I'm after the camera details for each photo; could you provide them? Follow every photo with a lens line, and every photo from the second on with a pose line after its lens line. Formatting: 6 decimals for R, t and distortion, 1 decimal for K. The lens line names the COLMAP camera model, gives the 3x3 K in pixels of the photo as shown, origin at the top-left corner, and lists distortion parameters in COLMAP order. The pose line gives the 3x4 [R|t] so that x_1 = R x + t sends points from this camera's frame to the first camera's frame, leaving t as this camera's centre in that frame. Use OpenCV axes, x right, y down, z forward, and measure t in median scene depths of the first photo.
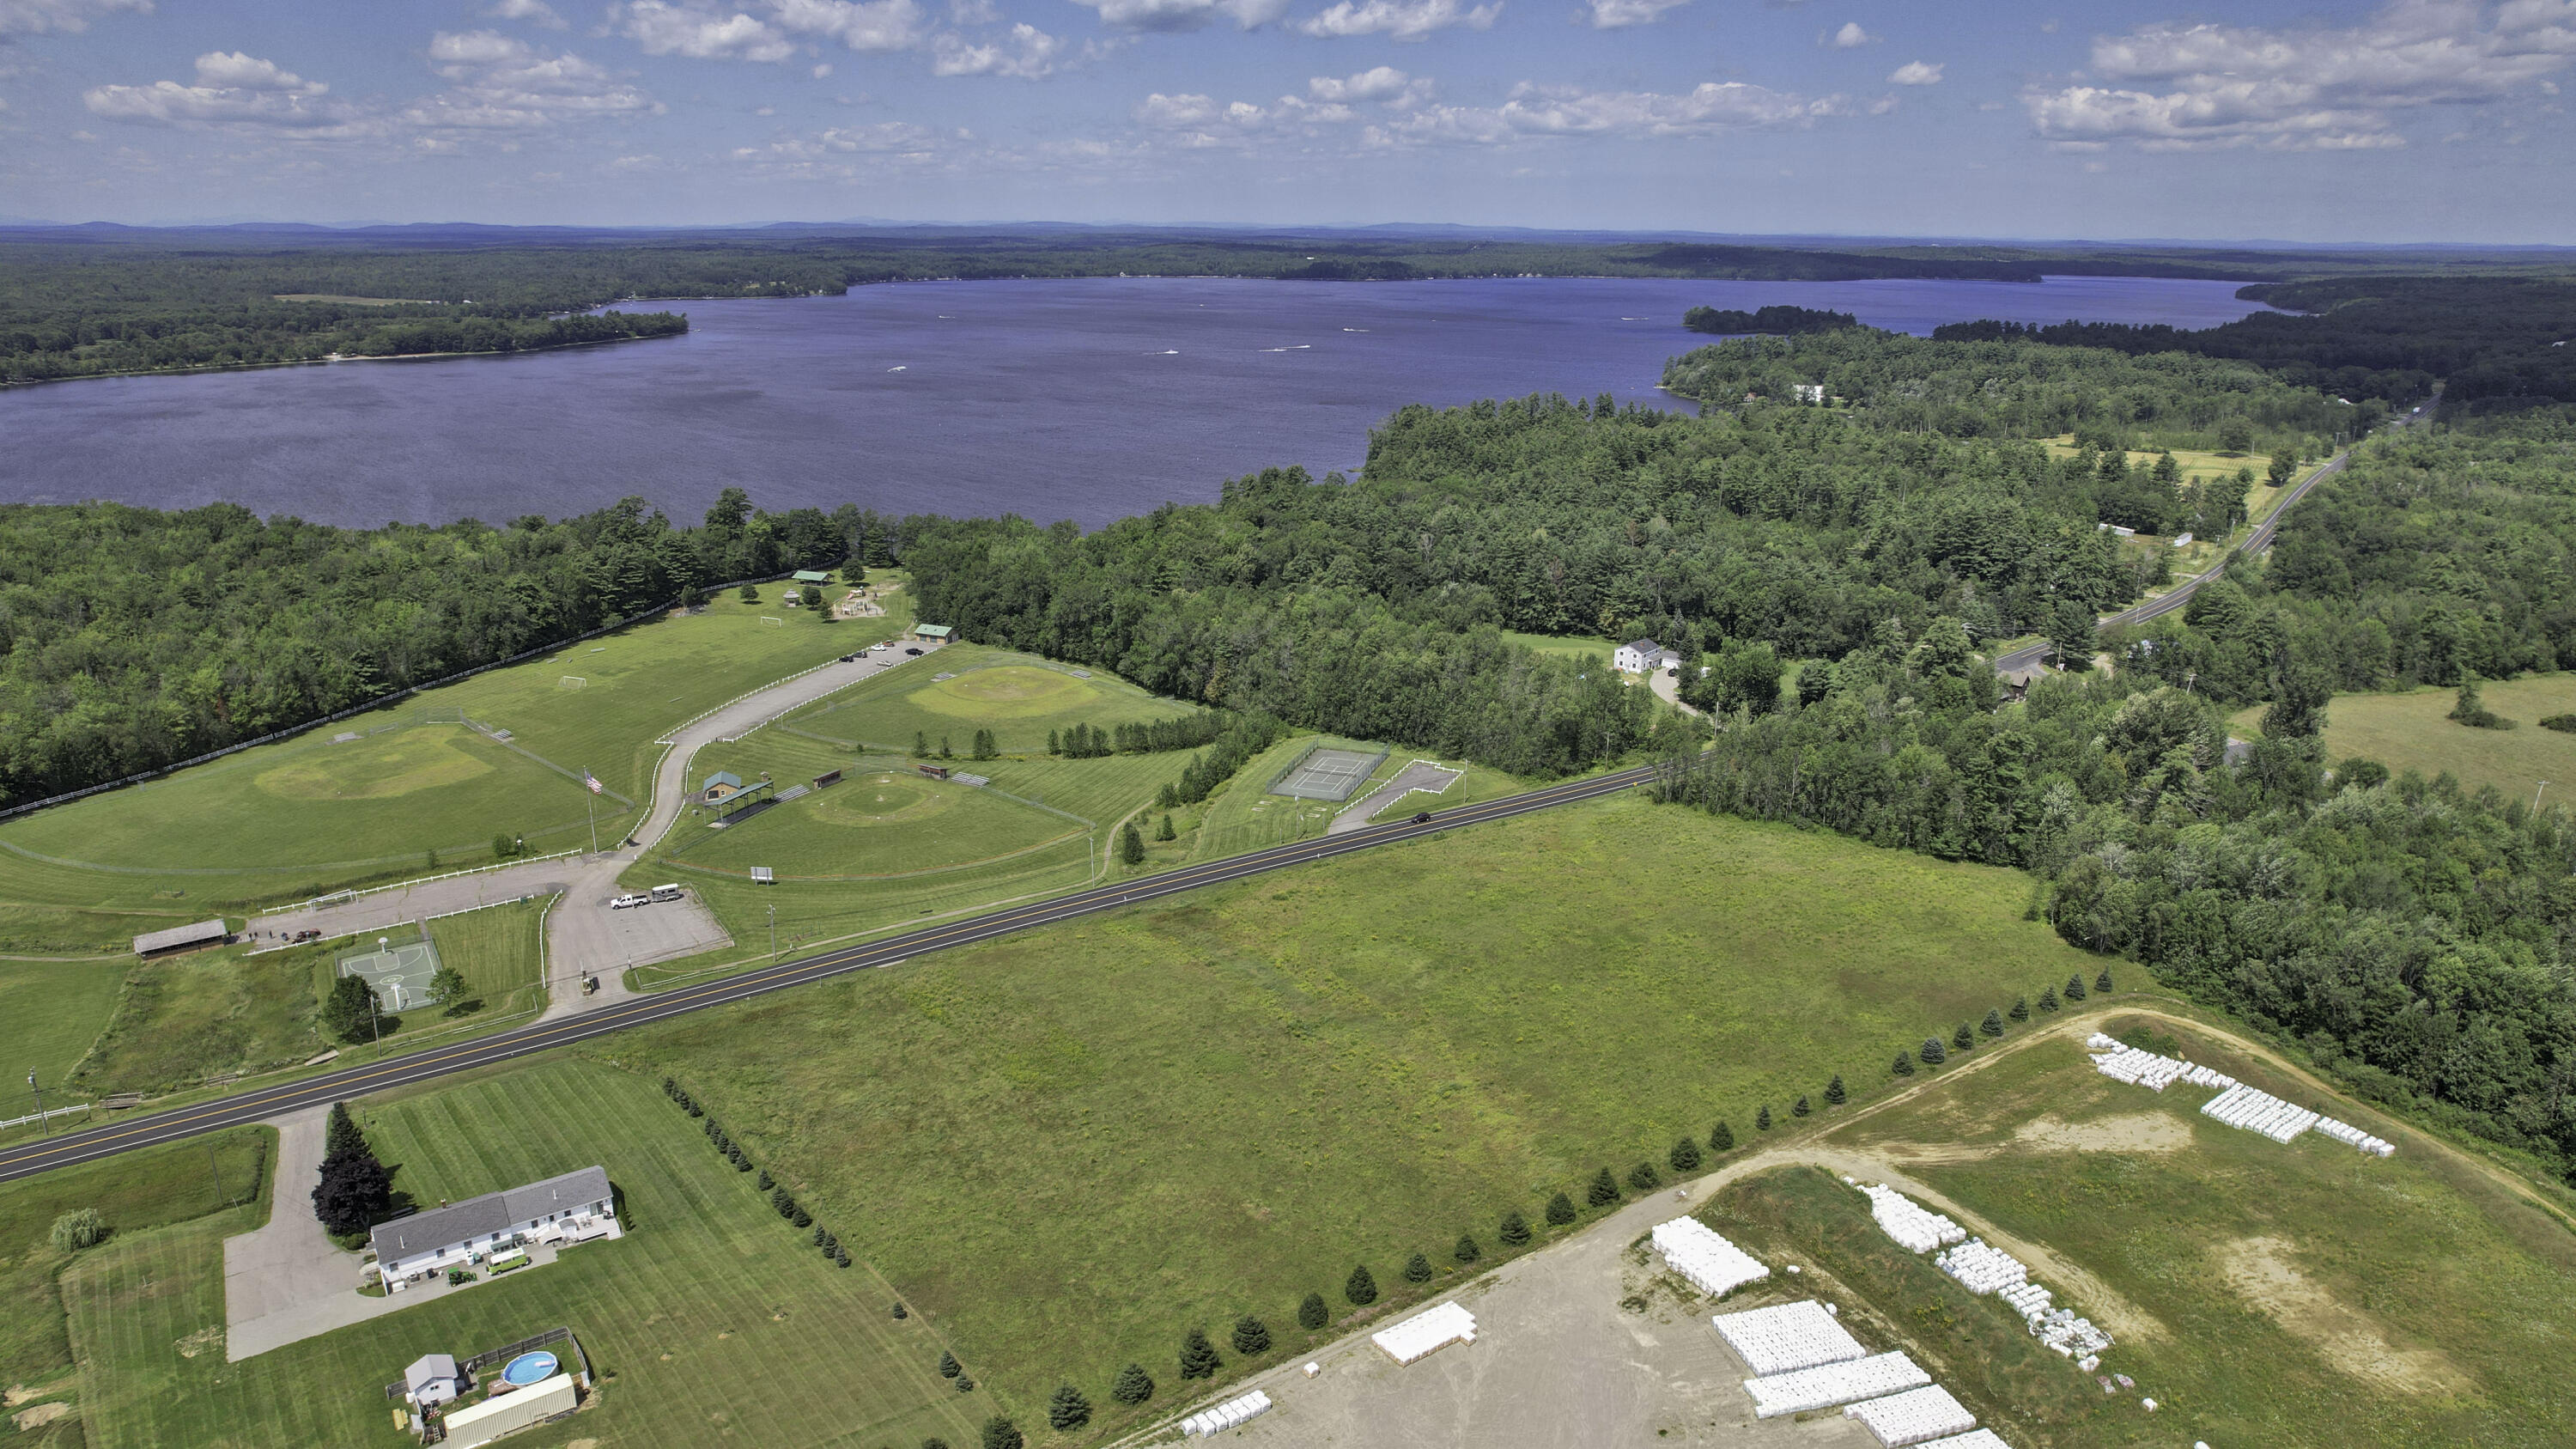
lens RADIAL K [[1647.1, 0, 1301.4], [0, 1647.1, 729.1], [0, 0, 1]] dist [-0.072866, 0.062823]
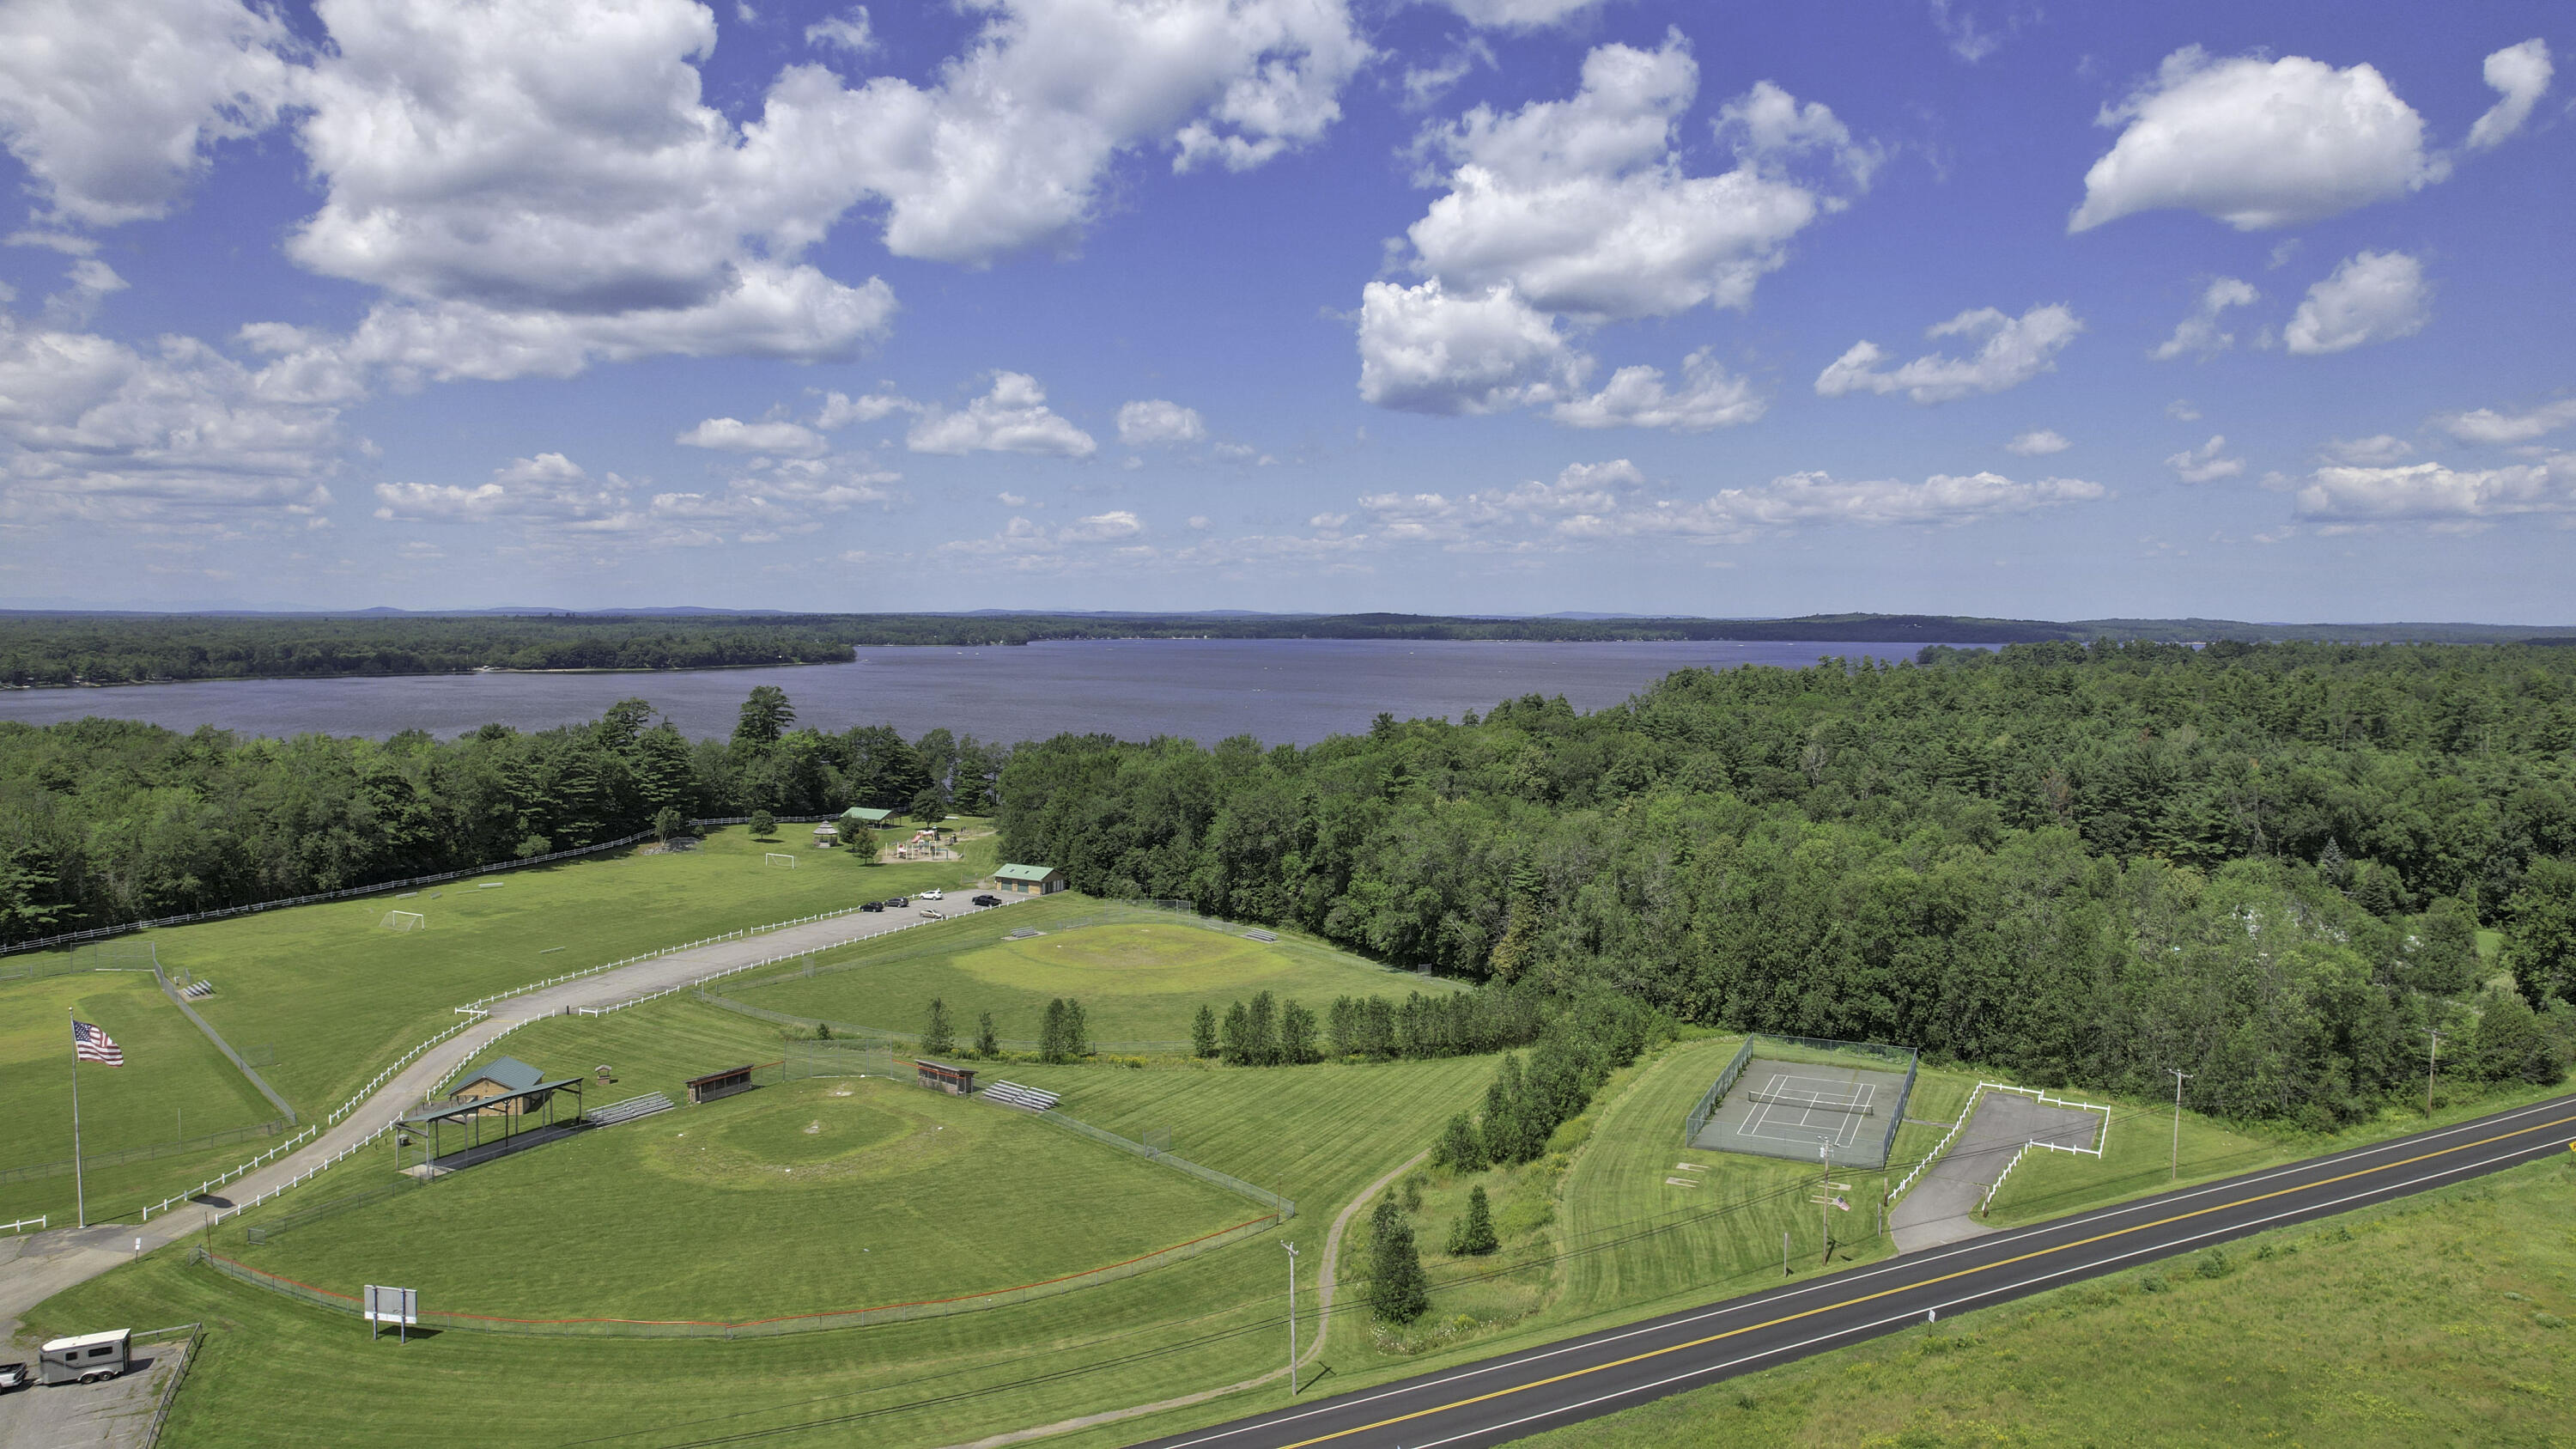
lens RADIAL K [[1647.1, 0, 1301.4], [0, 1647.1, 729.1], [0, 0, 1]] dist [-0.072866, 0.062823]
pose [[0.994526, 0.006527, -0.104288, -0.066752], [-0.030146, 0.973532, -0.226556, 0.028314], [0.100049, 0.228459, 0.968399, 0.473816]]
